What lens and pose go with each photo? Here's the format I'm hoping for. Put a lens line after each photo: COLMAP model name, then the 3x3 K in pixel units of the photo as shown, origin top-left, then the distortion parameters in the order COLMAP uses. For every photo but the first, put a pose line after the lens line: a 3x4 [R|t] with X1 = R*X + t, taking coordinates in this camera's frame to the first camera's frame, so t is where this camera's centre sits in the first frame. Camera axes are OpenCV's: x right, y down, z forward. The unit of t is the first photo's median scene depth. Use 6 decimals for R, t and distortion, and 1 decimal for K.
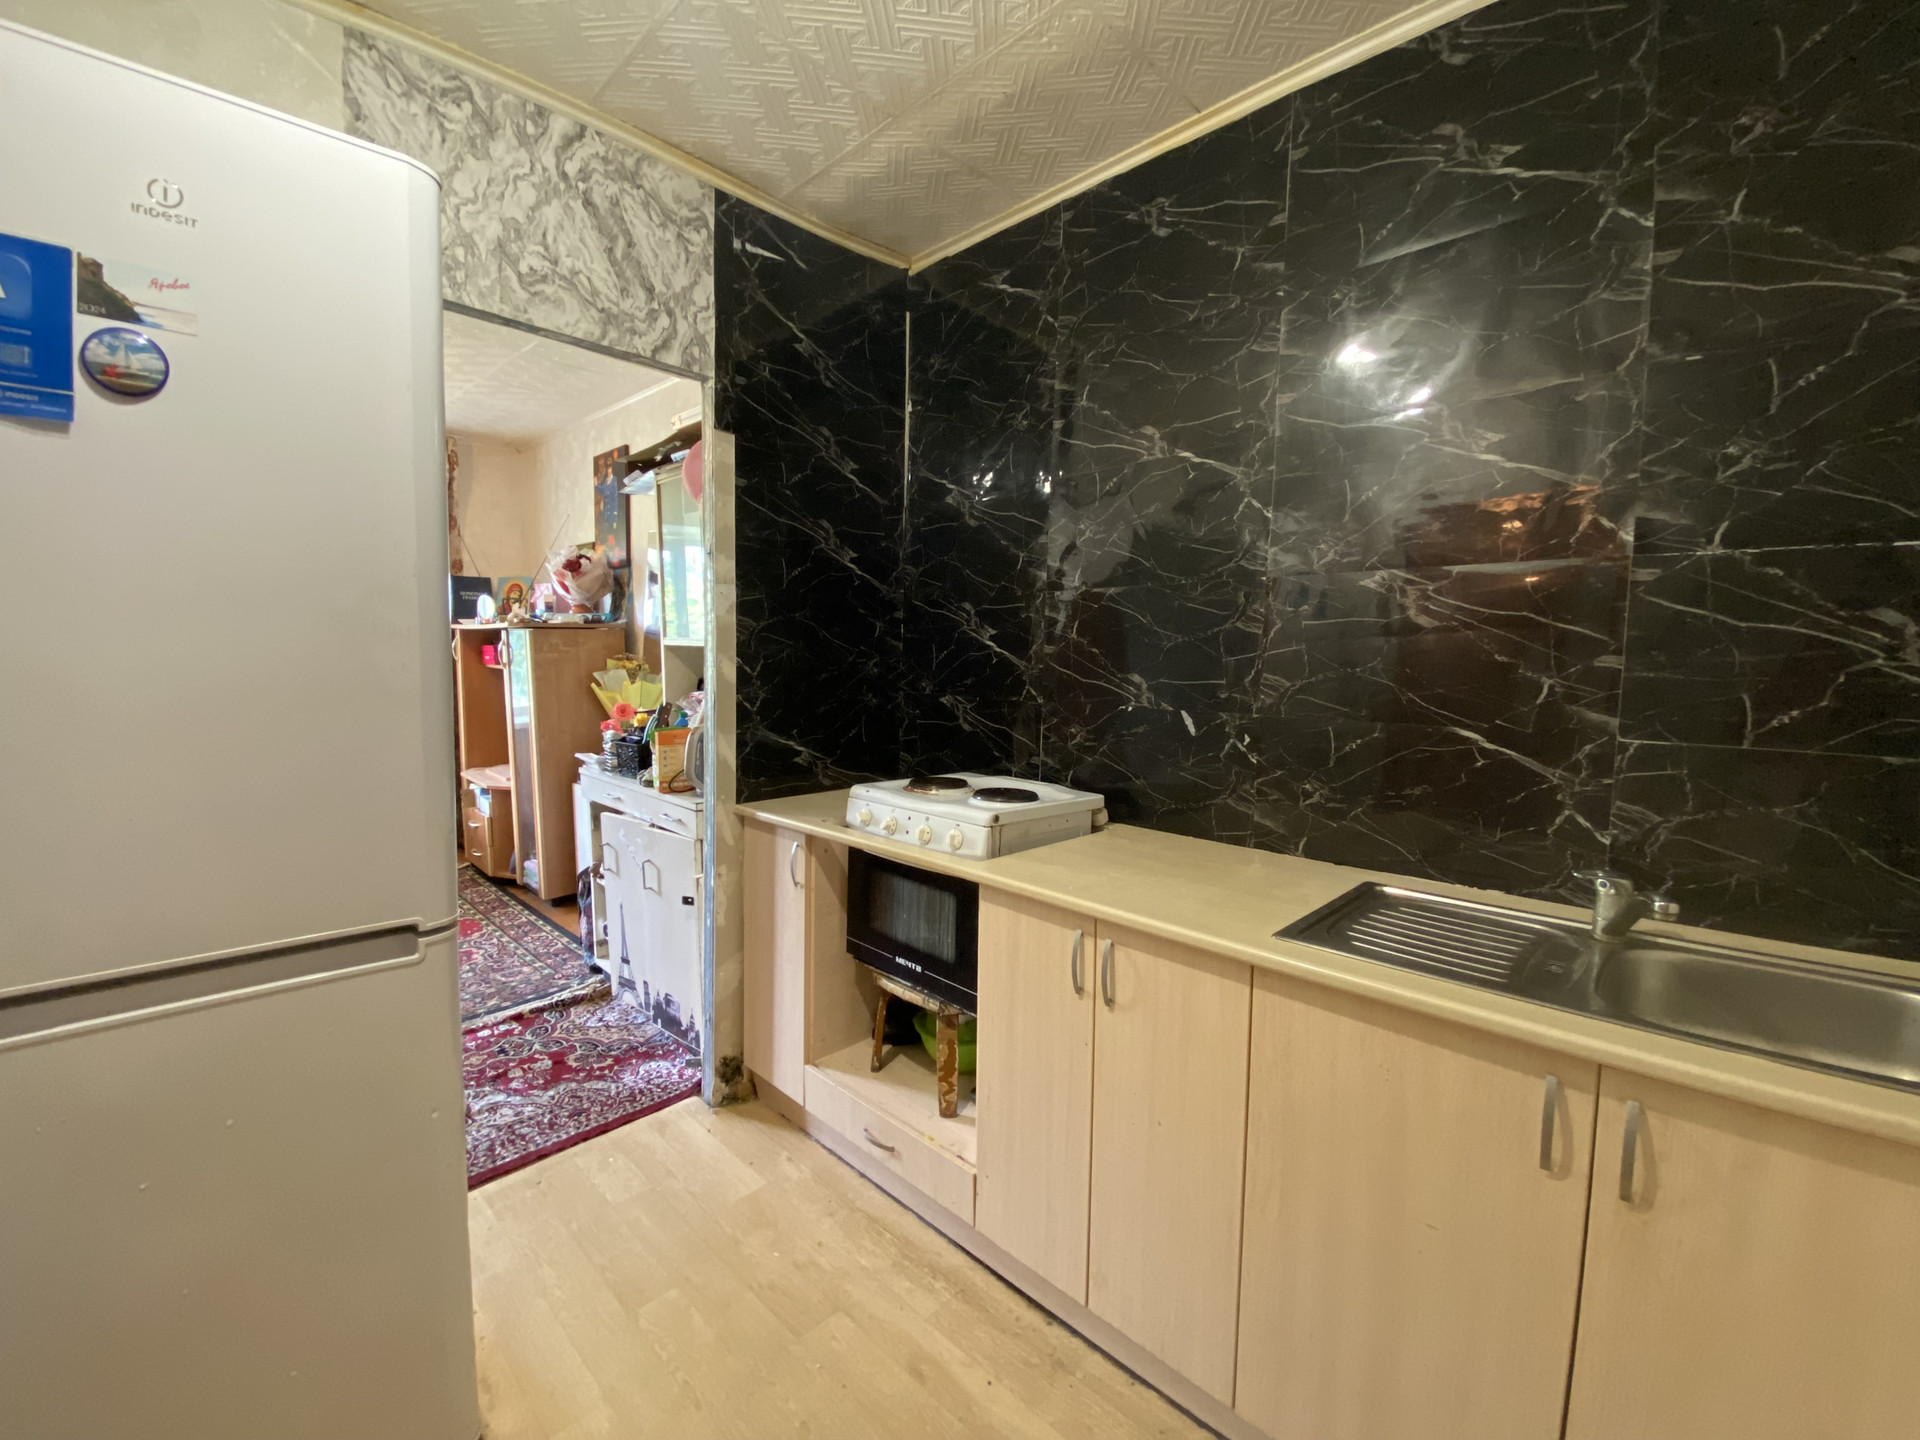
lens RADIAL K [[773.6, 0, 958.7], [0, 773.6, 718.1], [0, 0, 1]] dist [0.018879, -0.018925]
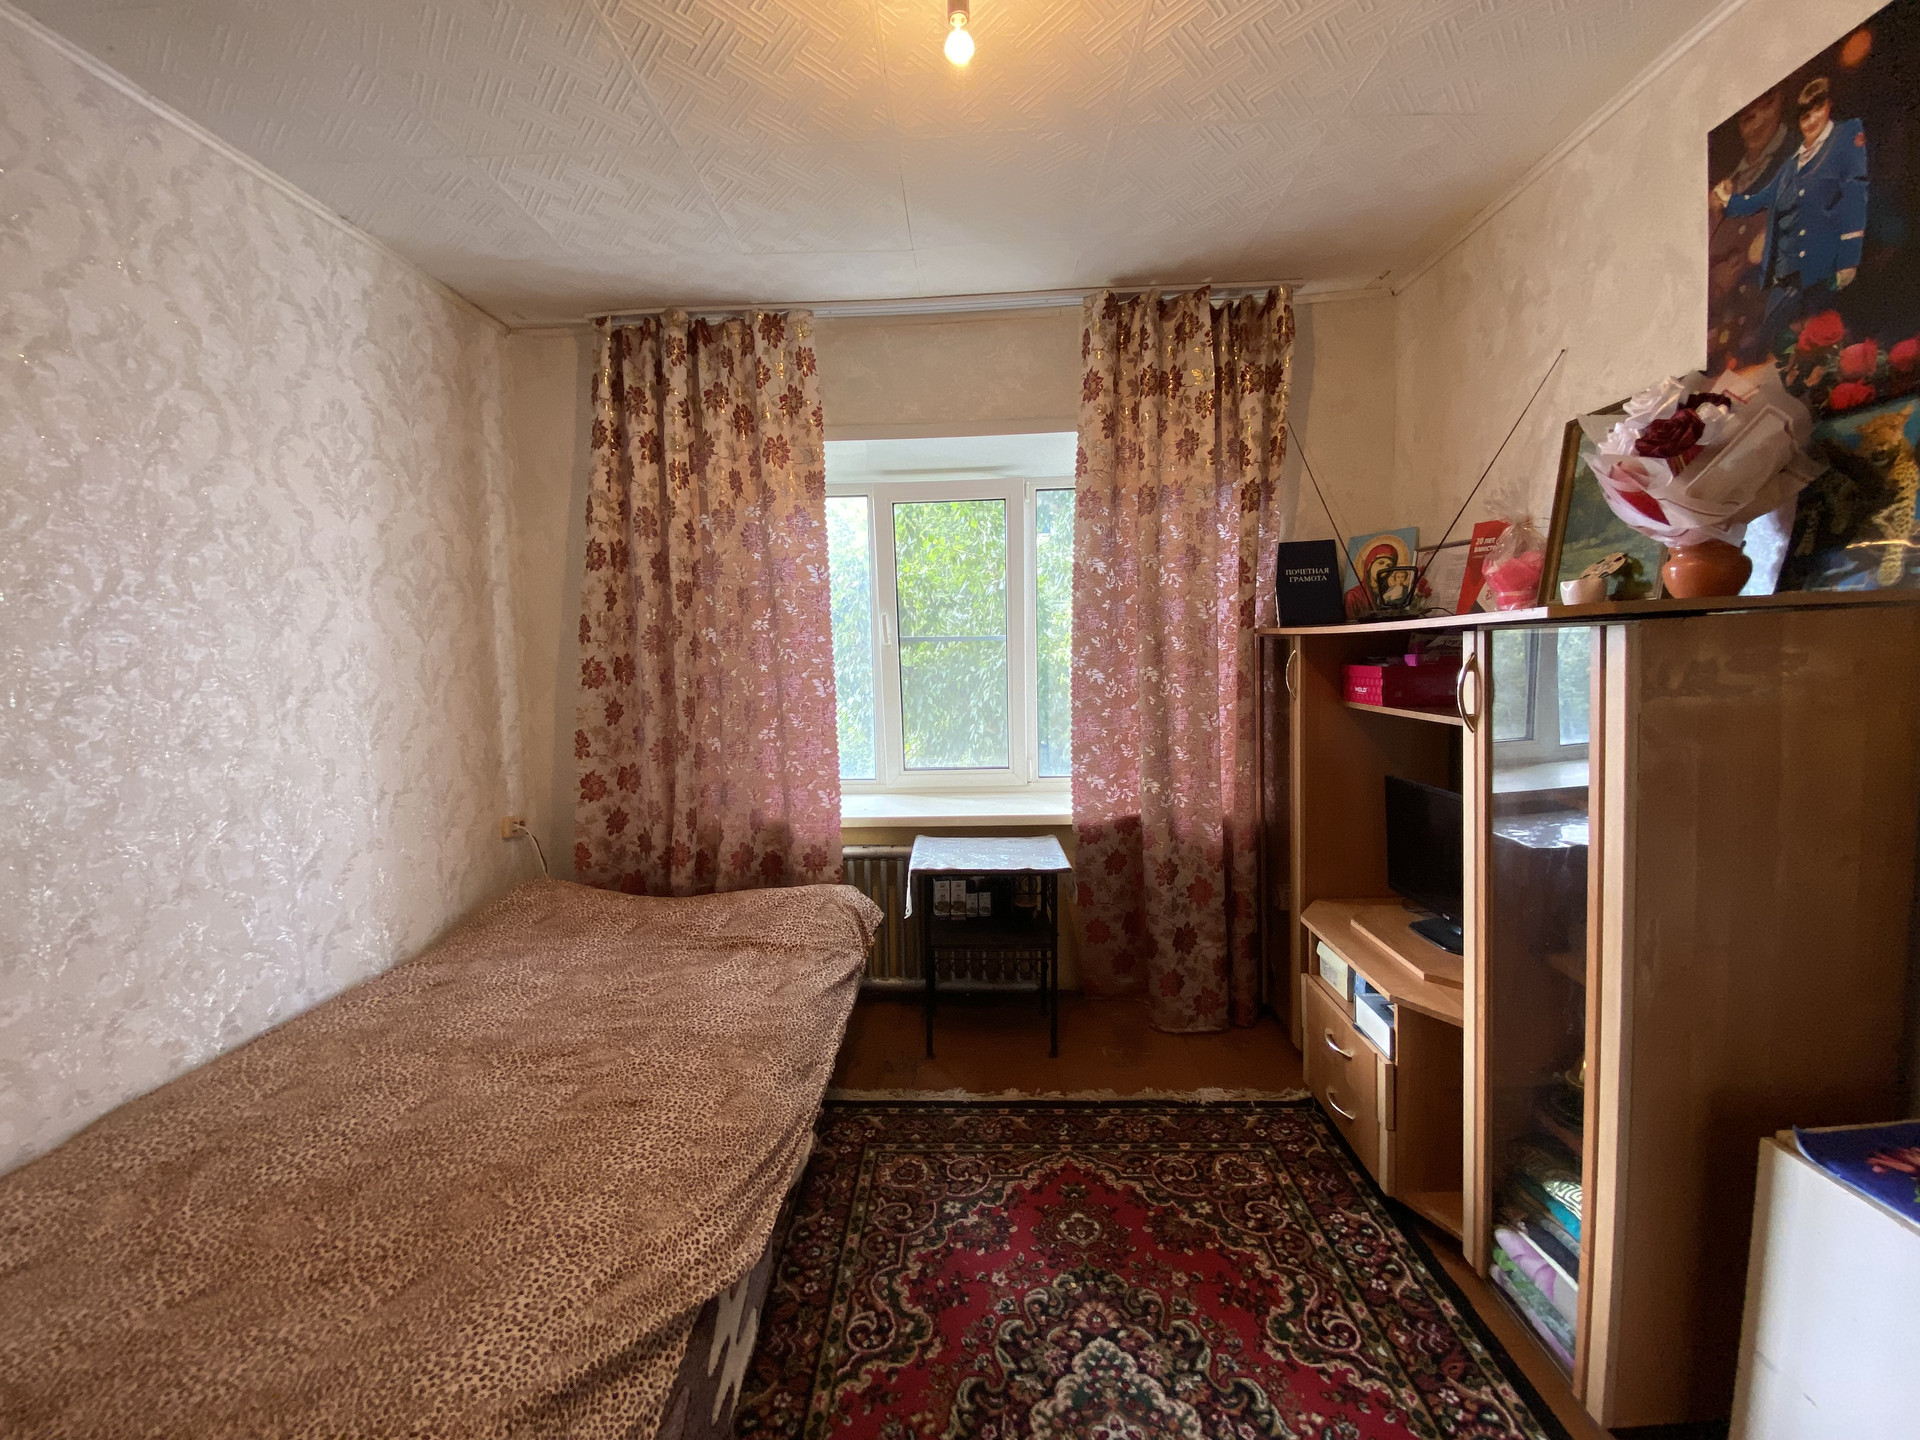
lens RADIAL K [[773.6, 0, 954.9], [0, 773.6, 712.2], [0, 0, 1]] dist [0.018879, -0.018925]
pose [[0.661679, 0.012199, -0.749688, -0.868984], [-0.019961, 0.999800, -0.001349, -0.125511], [0.749522, 0.015857, 0.661790, 1.039179]]
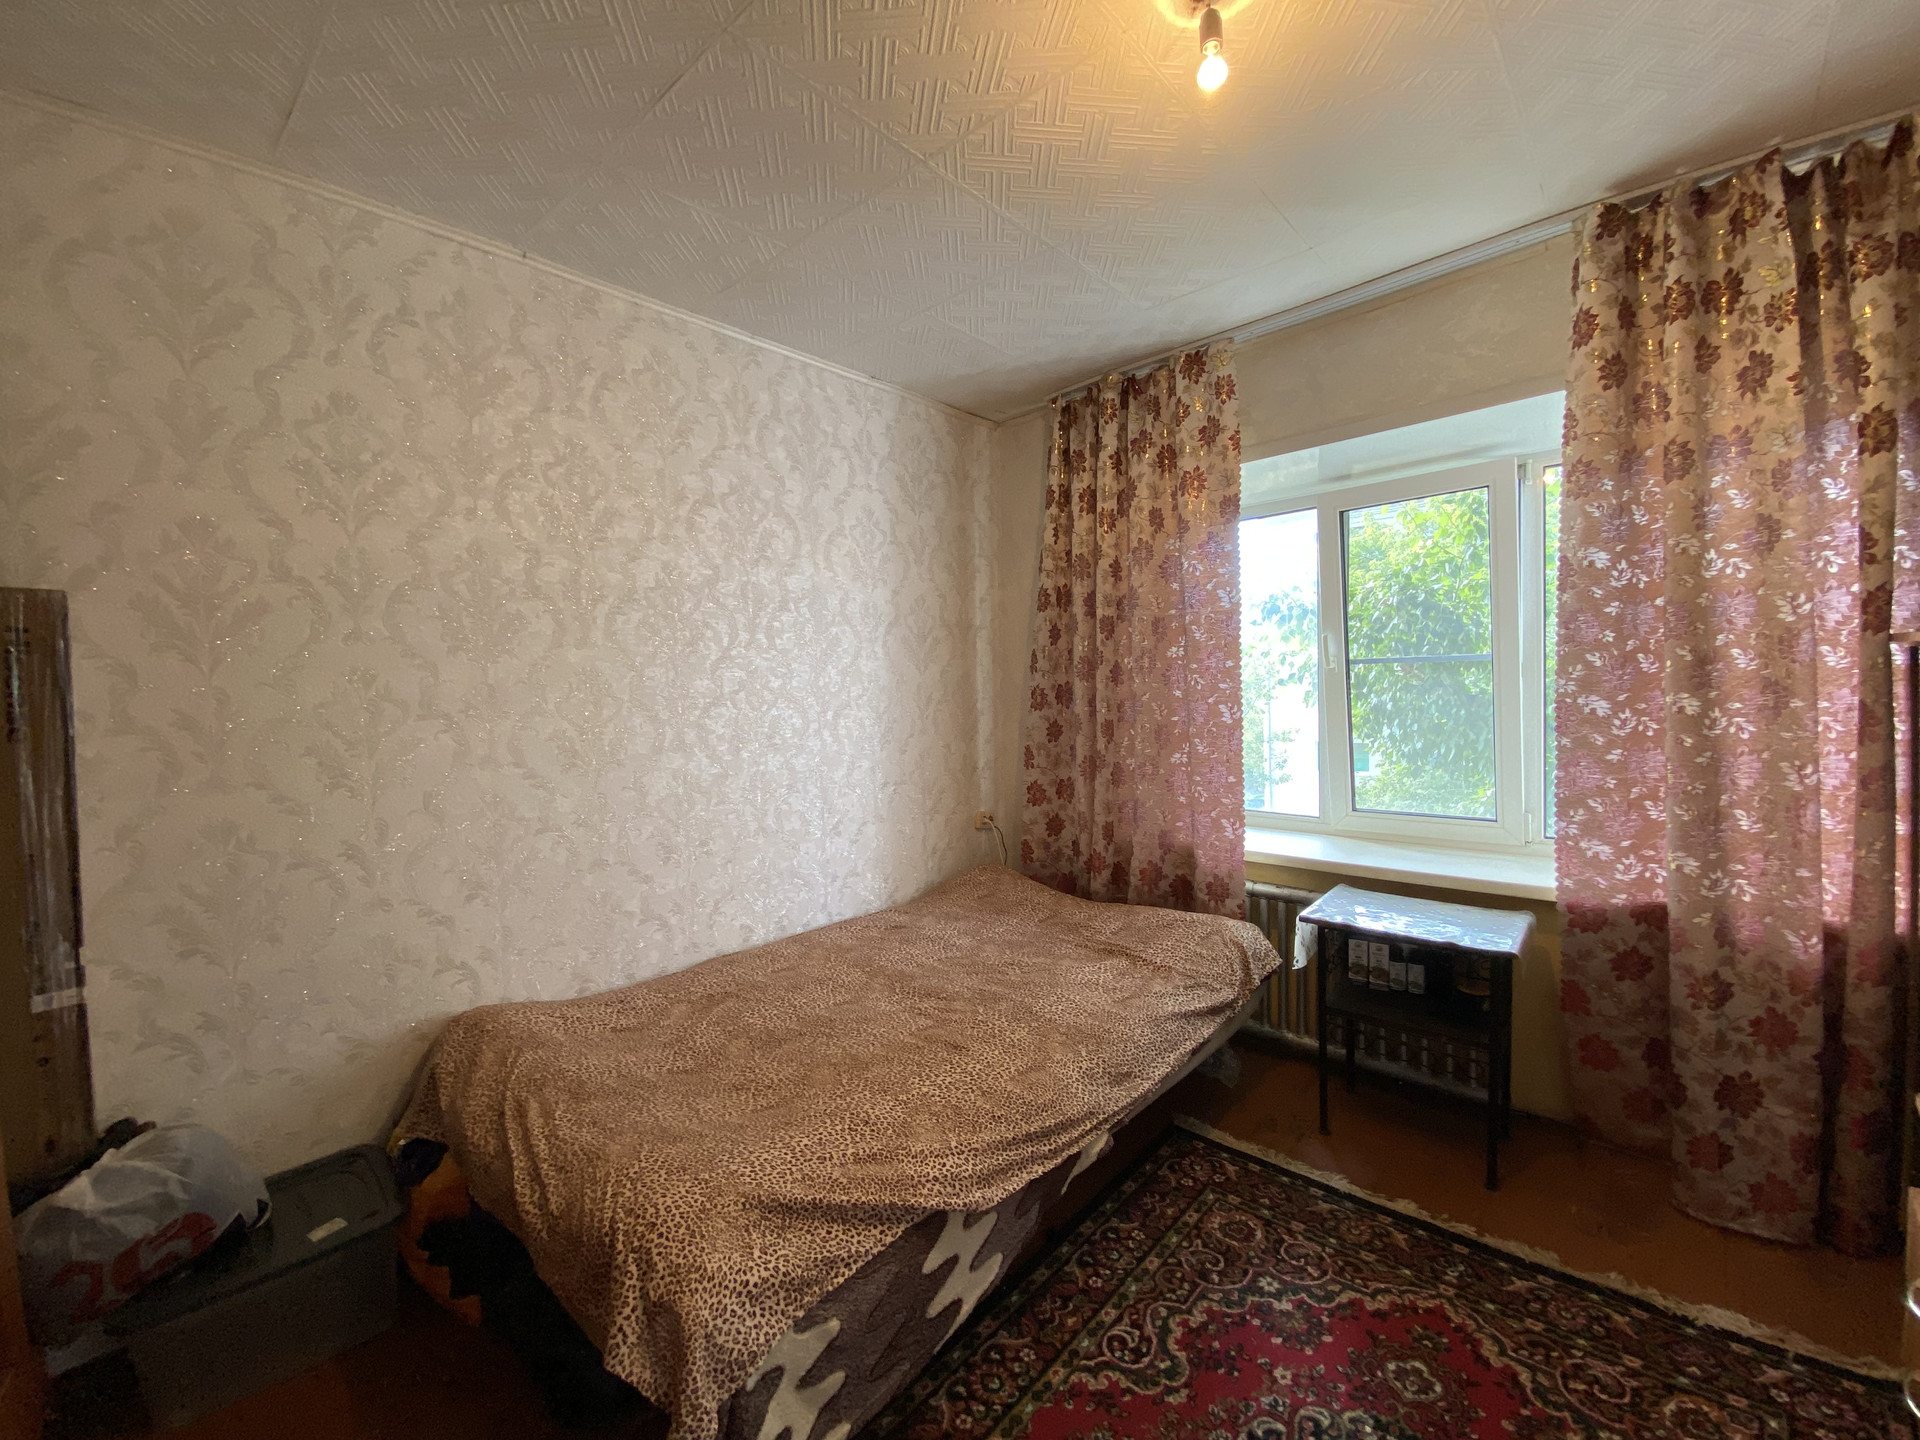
lens RADIAL K [[773.6, 0, 960.3], [0, 773.6, 713.2], [0, 0, 1]] dist [0.018879, -0.018925]
pose [[0.013026, -0.006620, -0.999893, -0.717982], [-0.058228, 0.998276, -0.007368, -0.129921], [0.998218, 0.058318, 0.012618, 1.274051]]
